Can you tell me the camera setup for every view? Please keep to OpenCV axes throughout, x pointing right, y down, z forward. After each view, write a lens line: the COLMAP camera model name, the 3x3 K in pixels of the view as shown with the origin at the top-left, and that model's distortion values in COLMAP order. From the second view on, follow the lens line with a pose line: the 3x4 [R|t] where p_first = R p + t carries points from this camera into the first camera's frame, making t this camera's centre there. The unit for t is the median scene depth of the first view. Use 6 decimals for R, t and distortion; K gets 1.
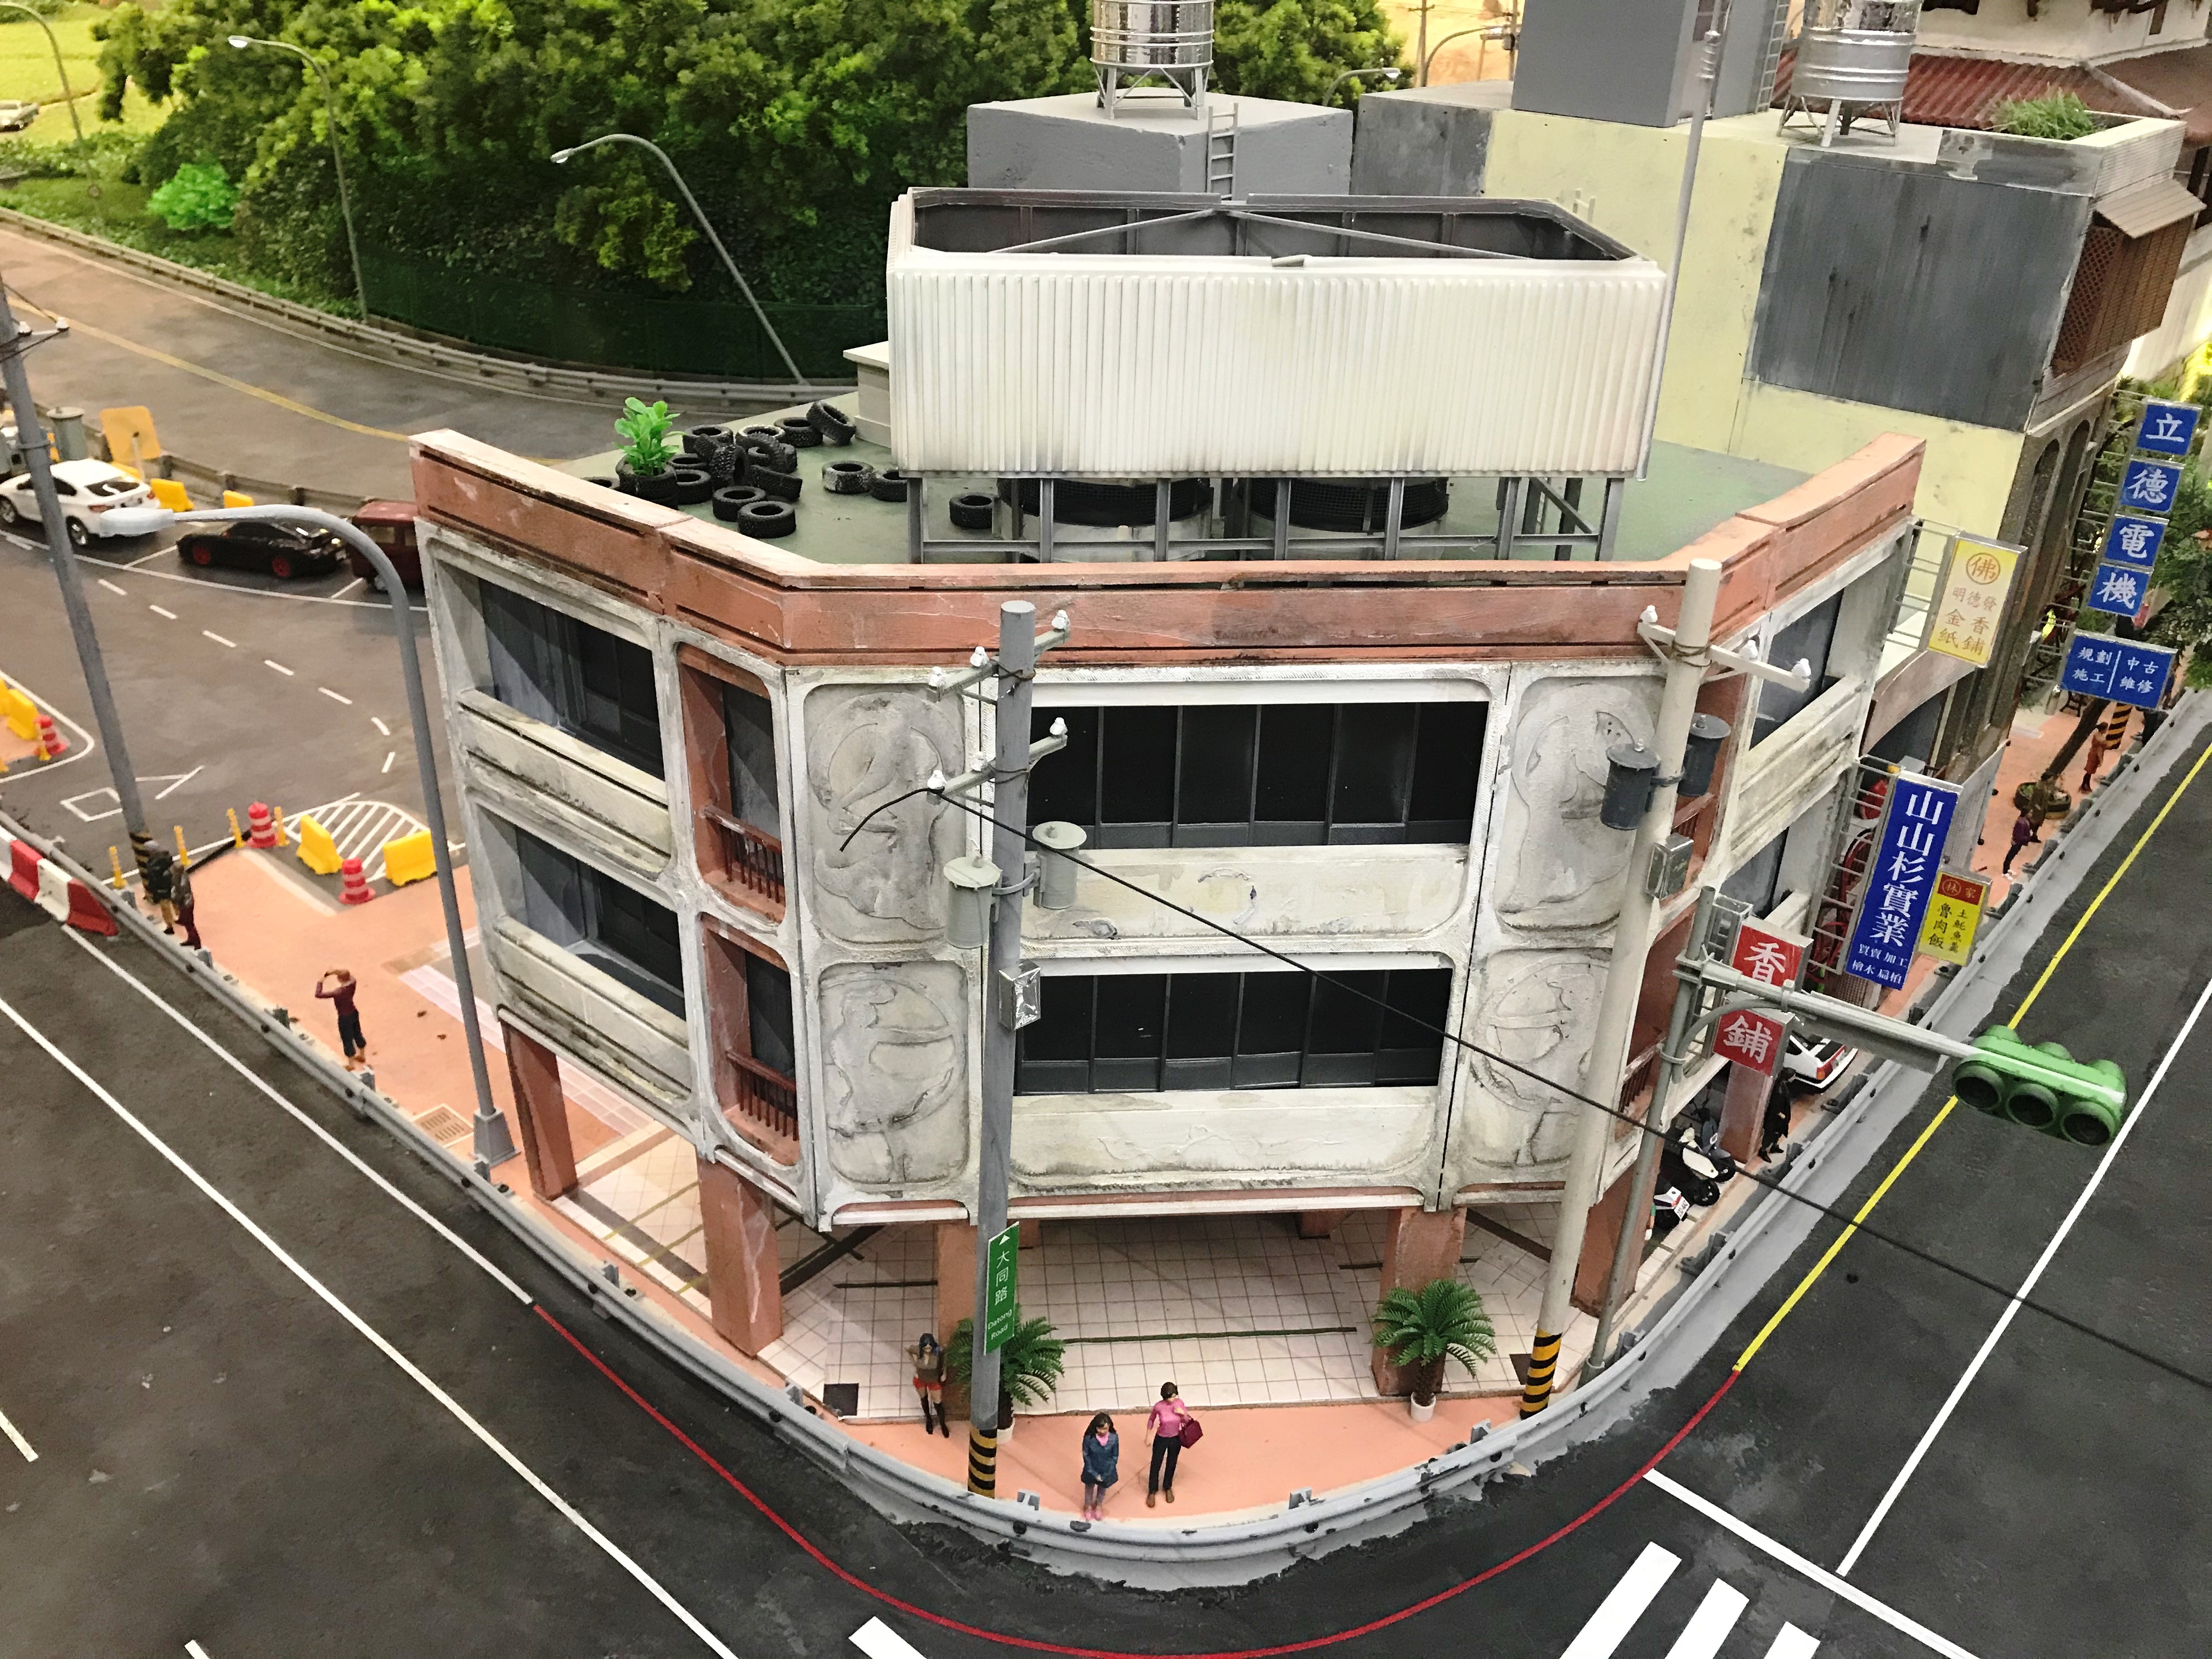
lens RADIAL K [[1830.9, 0, 1106.0], [0, 1830.9, 829.5], [0, 0, 1]] dist [0.005915, 0.011094]
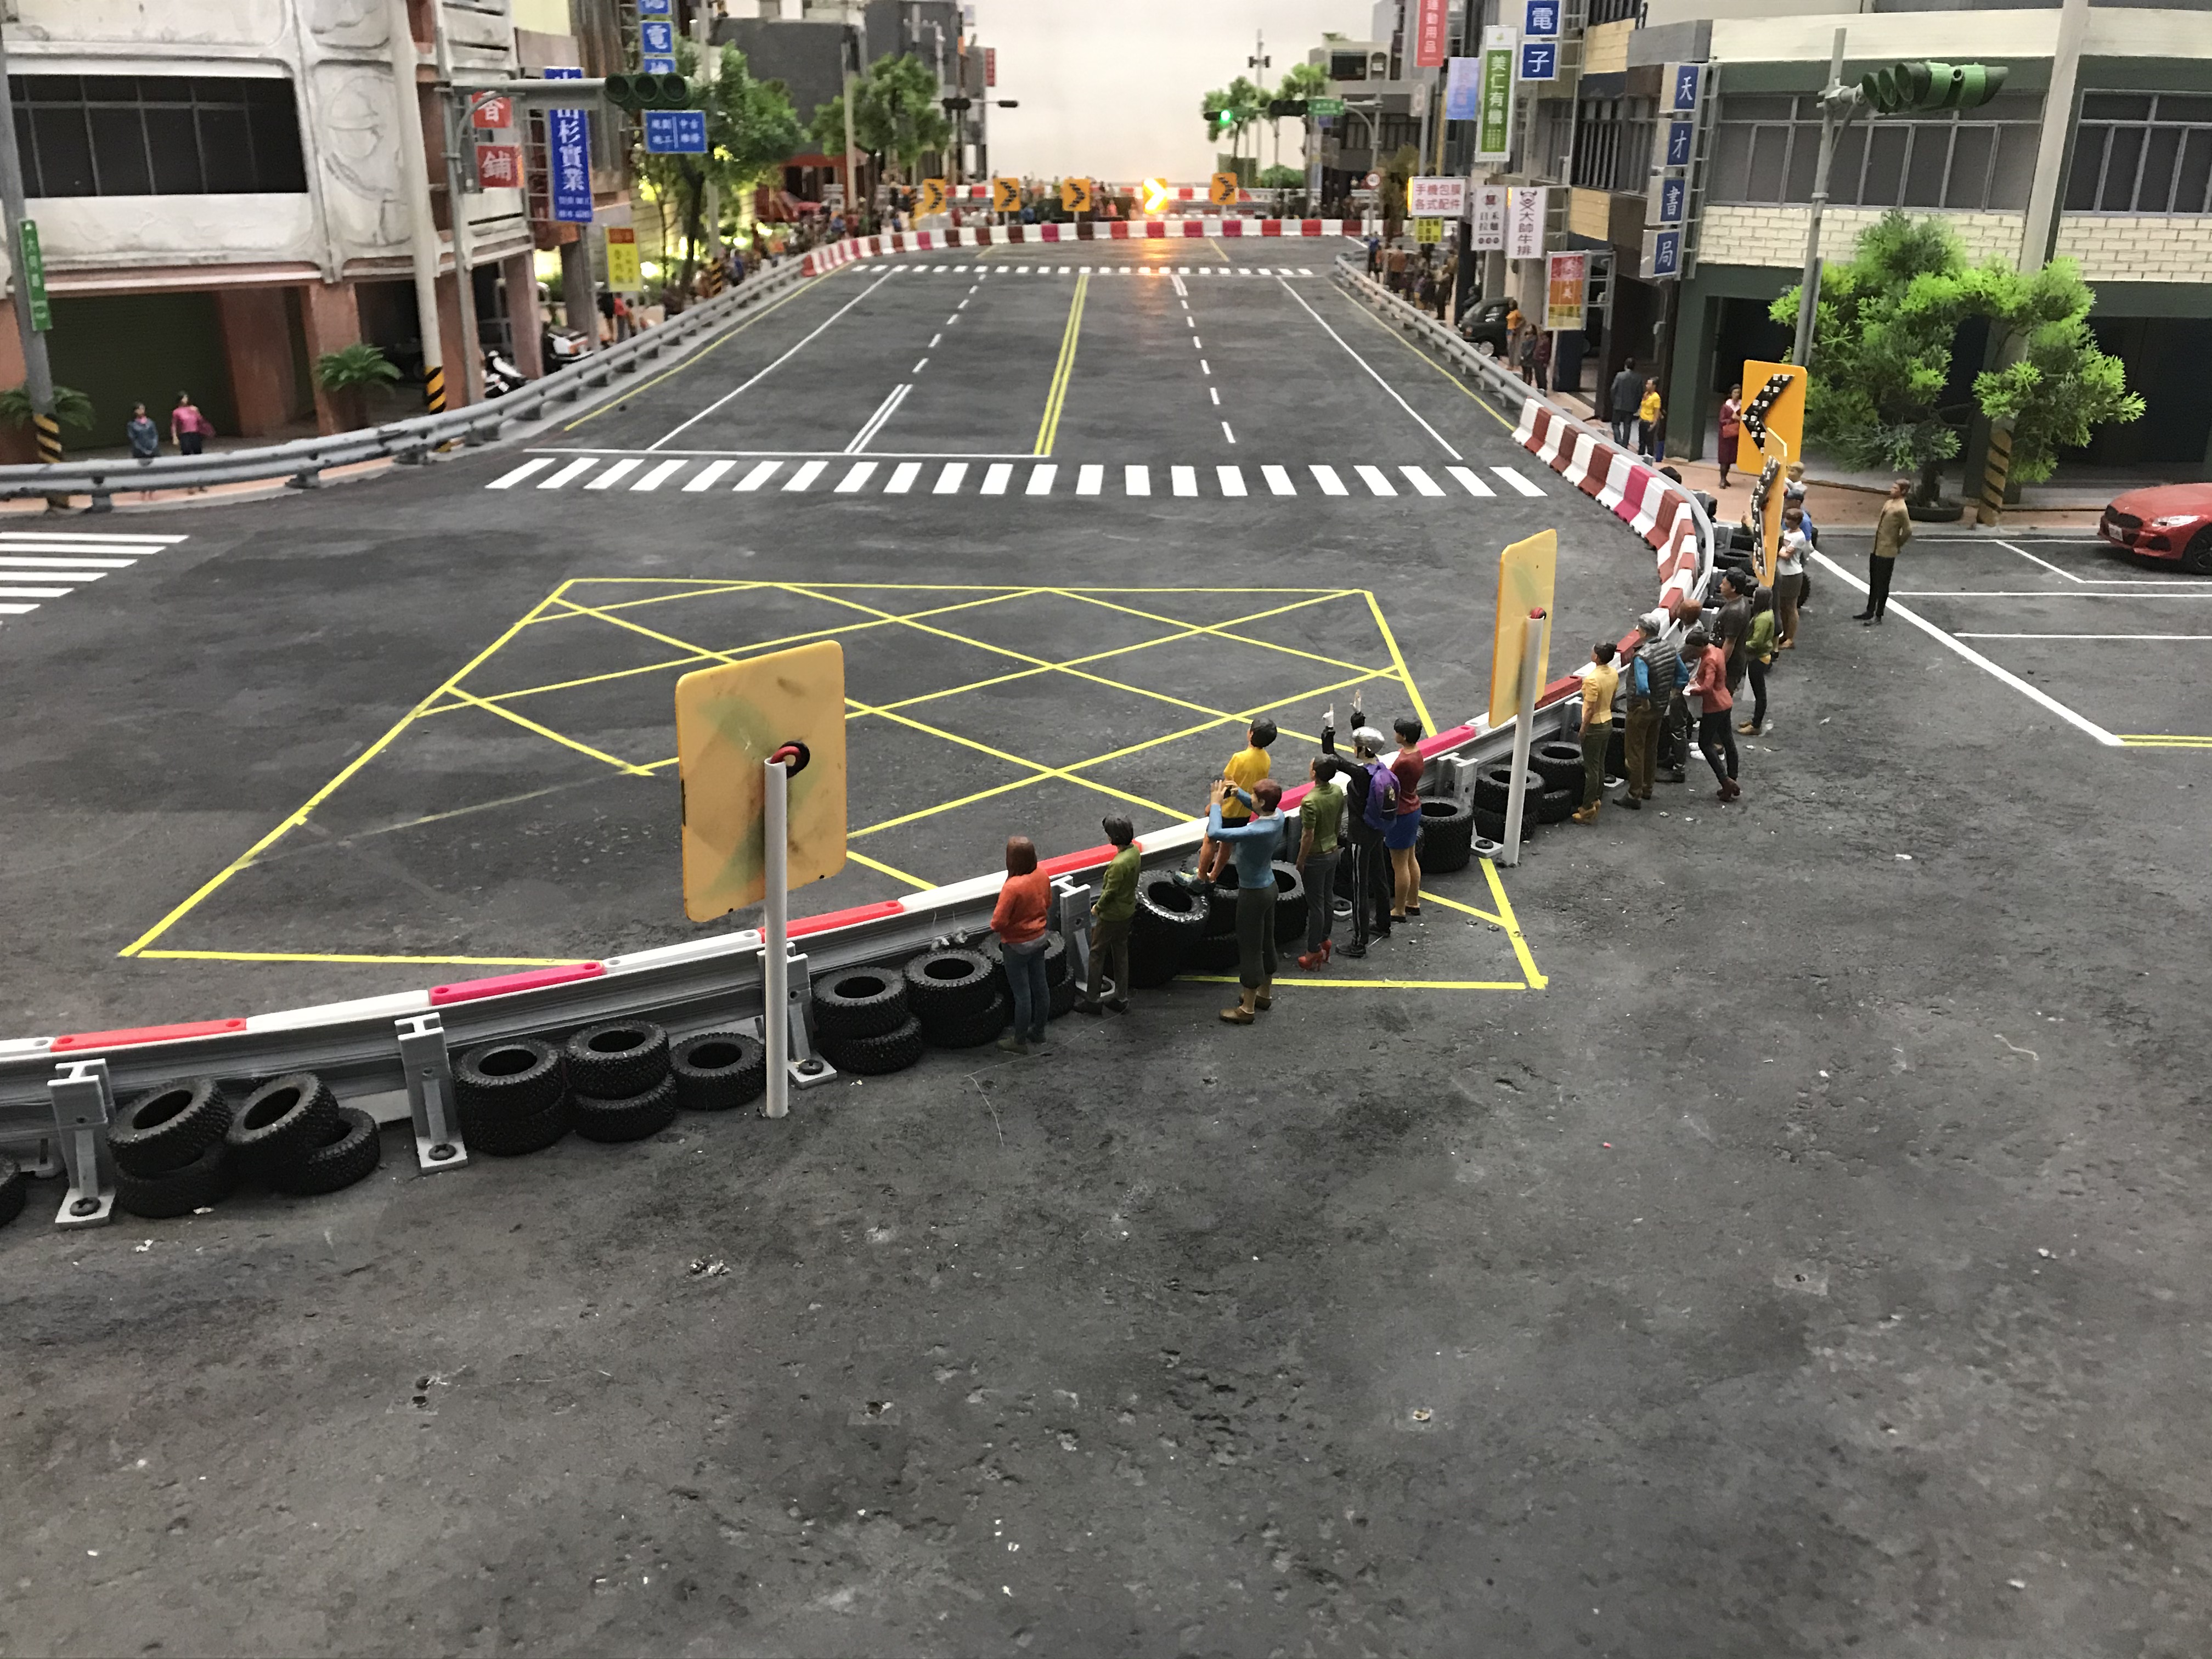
lens RADIAL K [[1835.7, 0, 1106.0], [0, 1835.7, 829.5], [0, 0, 1]] dist [0.000770, 0.002660]
pose [[0.762700, -0.251093, 0.596021, -0.352218], [0.313733, 0.949510, -0.001457, 0.853903], [-0.565563, 0.188102, 0.802967, -0.485780]]
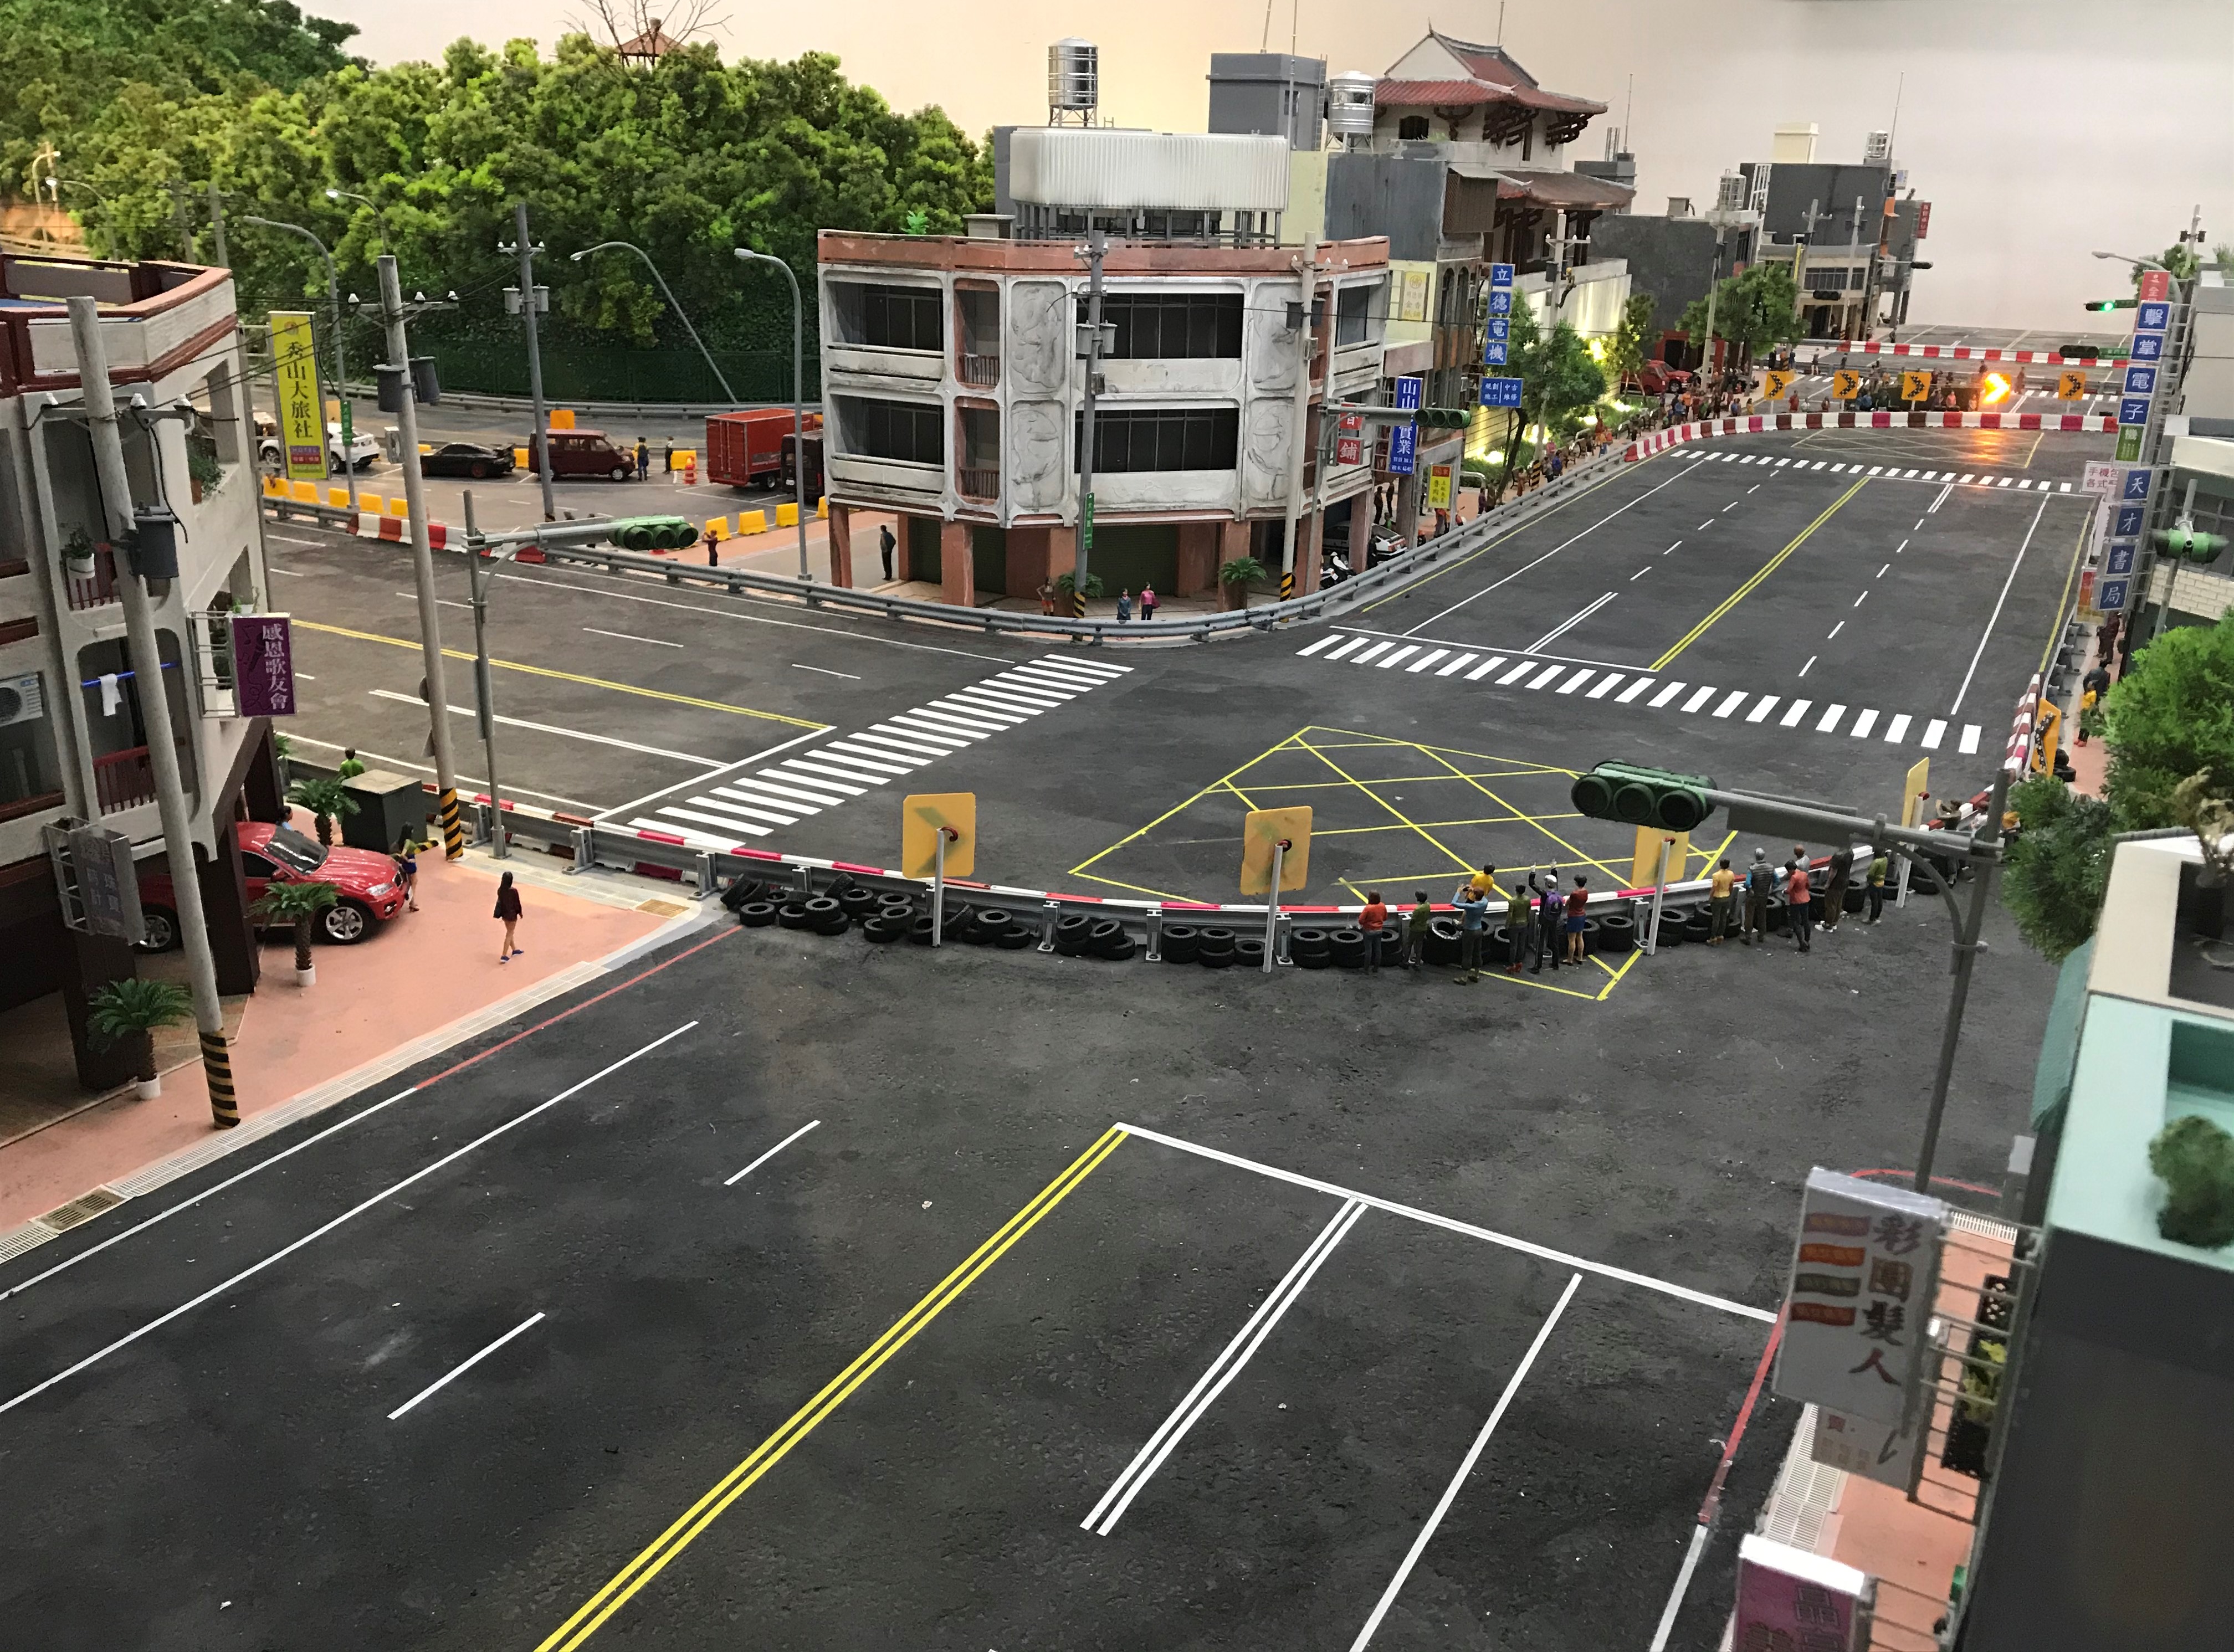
lens RADIAL K [[1858.5, 0, 1117.0], [0, 1858.5, 826.0], [0, 0, 1]] dist [0.014691, 0.001656]
pose [[0.978981, -0.072415, 0.190665, -0.526327], [0.098044, 0.986836, -0.128613, 0.971037], [-0.178841, 0.144603, 0.973194, -1.467871]]
